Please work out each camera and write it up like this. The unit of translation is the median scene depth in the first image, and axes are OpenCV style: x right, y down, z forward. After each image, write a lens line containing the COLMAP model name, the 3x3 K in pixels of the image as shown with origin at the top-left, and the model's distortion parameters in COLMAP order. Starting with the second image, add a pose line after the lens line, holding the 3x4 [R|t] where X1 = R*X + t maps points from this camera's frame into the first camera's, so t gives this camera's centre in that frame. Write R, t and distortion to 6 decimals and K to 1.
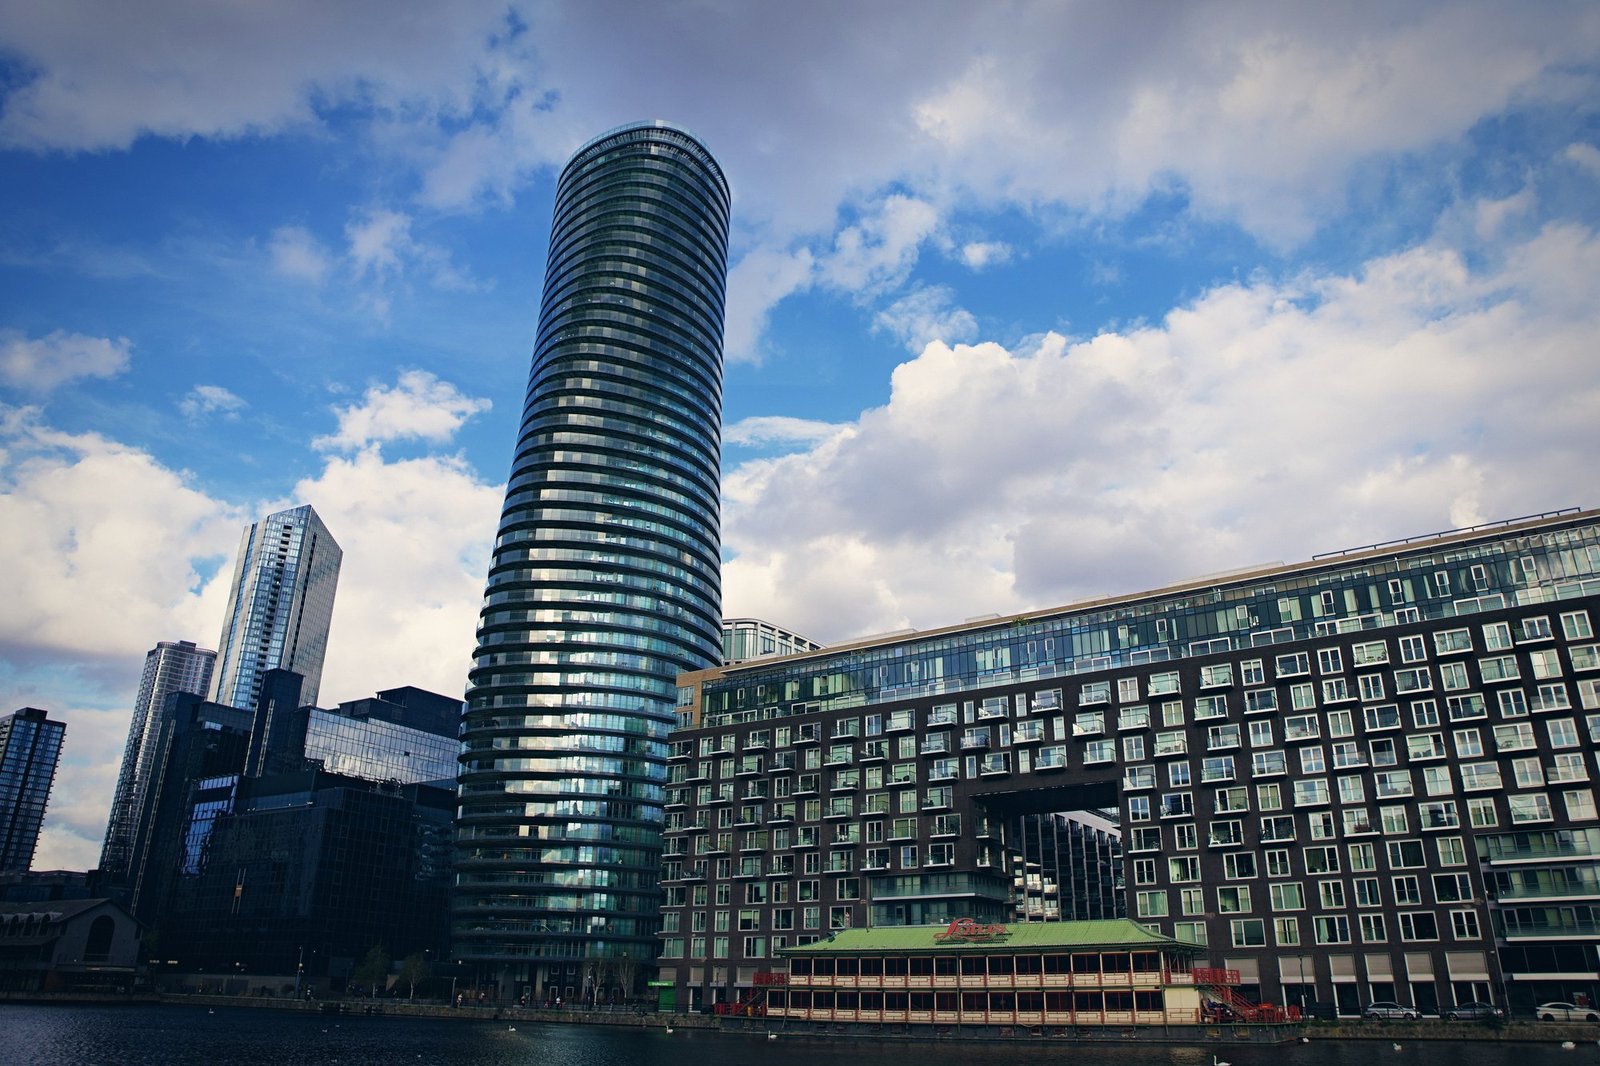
lens RADIAL K [[1158.1, 0, 807.7], [0, 1158.1, 536.4], [0, 0, 1]] dist [-0.110412, 0.074849]
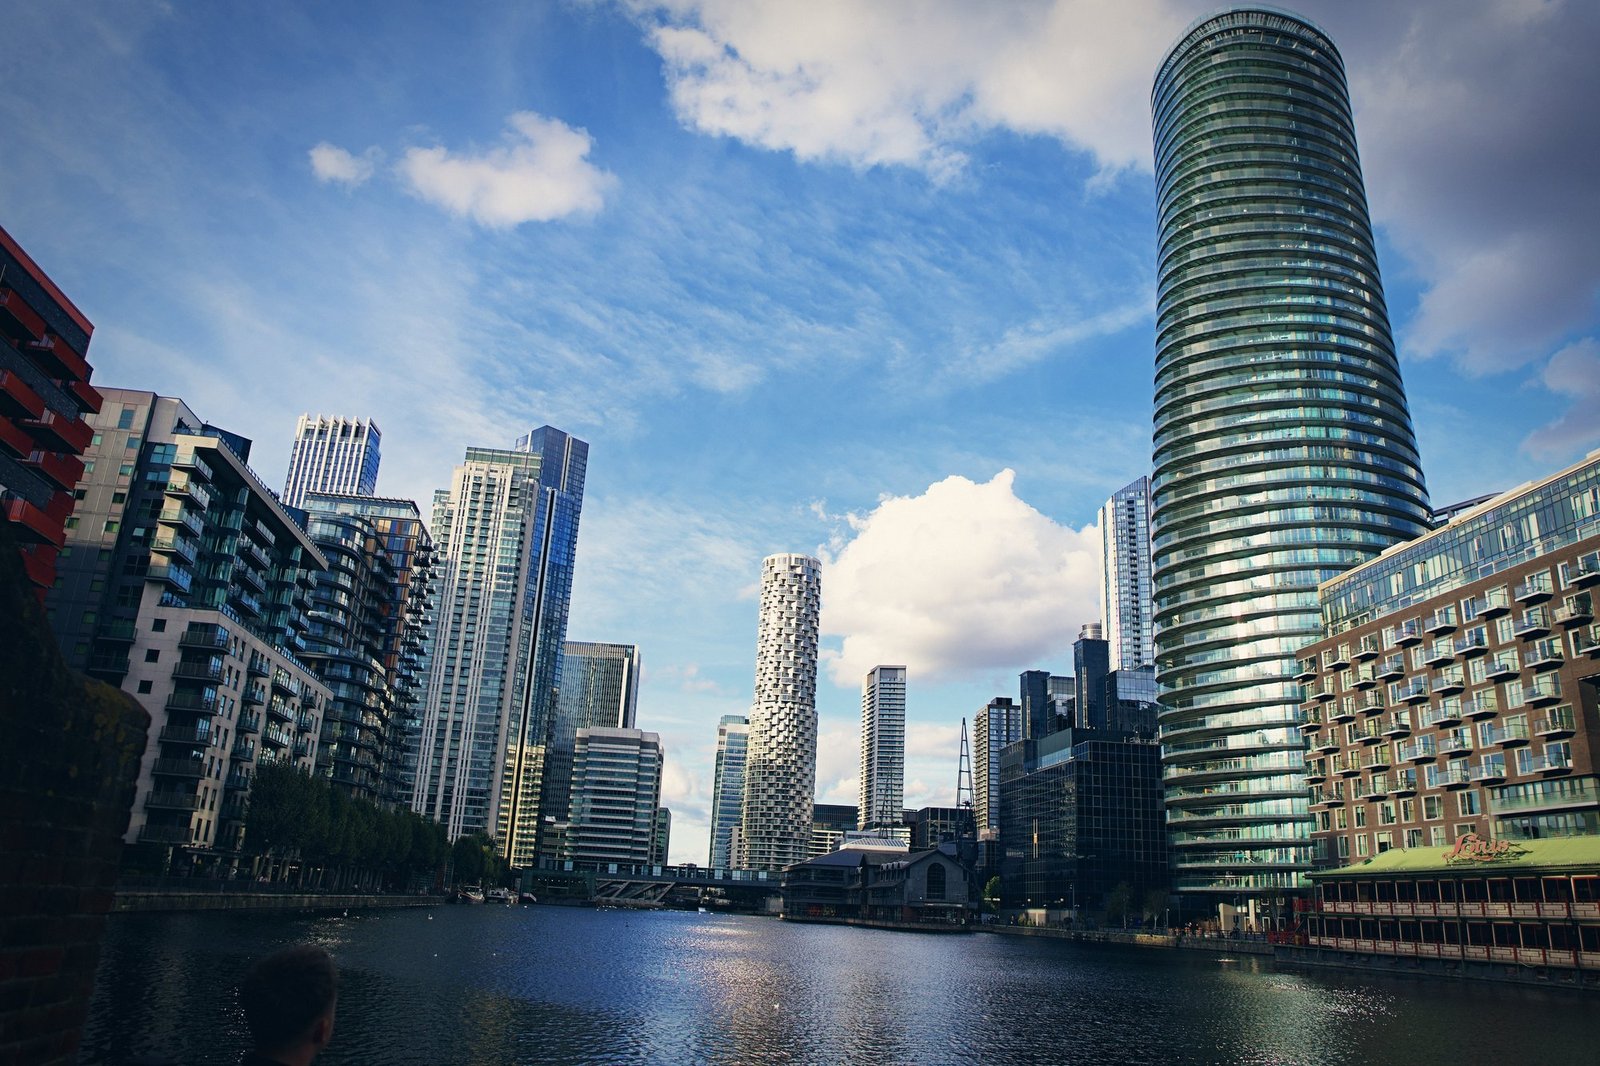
lens RADIAL K [[1158.1, 0, 810.7], [0, 1158.1, 530.5], [0, 0, 1]] dist [-0.110412, 0.074849]
pose [[0.653828, -0.217544, -0.724696, 0.335416], [0.247214, 0.966633, -0.067131, 0.042345], [0.715119, -0.135263, 0.685791, 0.095559]]
